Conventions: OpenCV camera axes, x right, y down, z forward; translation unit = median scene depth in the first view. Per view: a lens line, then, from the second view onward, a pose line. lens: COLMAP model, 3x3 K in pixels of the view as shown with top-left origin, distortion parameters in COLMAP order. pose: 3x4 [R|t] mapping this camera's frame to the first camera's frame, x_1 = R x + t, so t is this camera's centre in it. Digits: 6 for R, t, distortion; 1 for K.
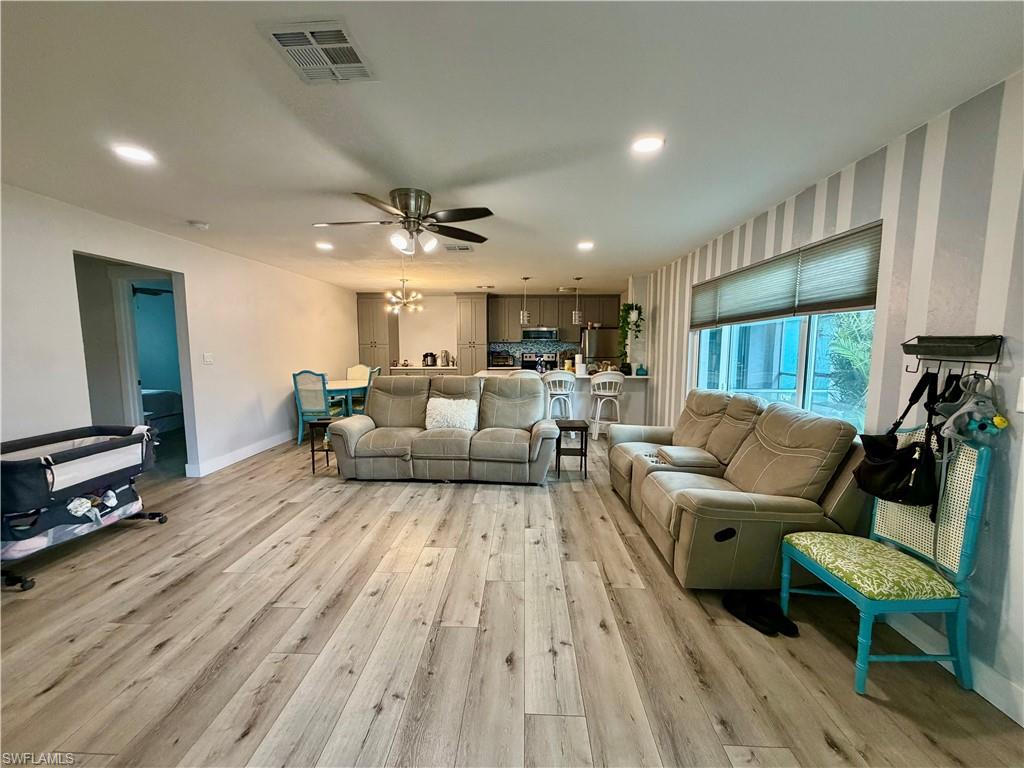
lens RADIAL K [[408.7, 0, 509.3], [0, 408.7, 385.5], [0, 0, 1]] dist [0.000419, -0.000243]
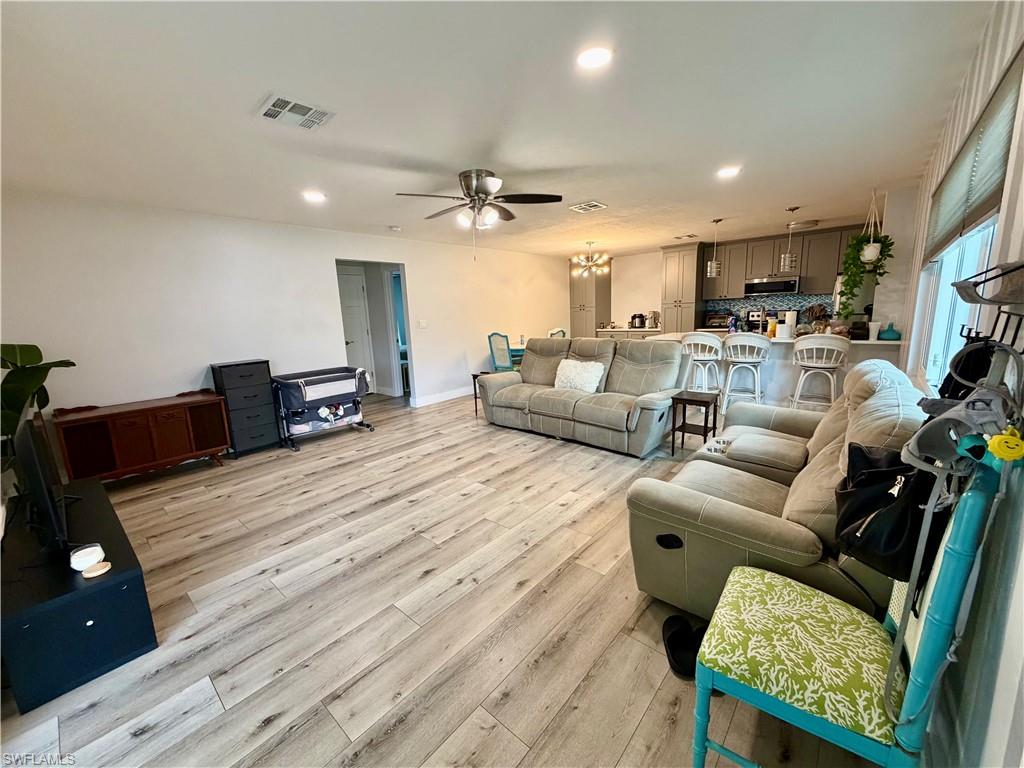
lens RADIAL K [[408.7, 0, 509.3], [0, 408.7, 385.5], [0, 0, 1]] dist [0.000419, -0.000243]
pose [[0.772813, 0.081993, -0.629314, 0.420717], [-0.023209, 0.994607, 0.101086, -0.005962], [0.634209, -0.063515, 0.770548, 0.113773]]
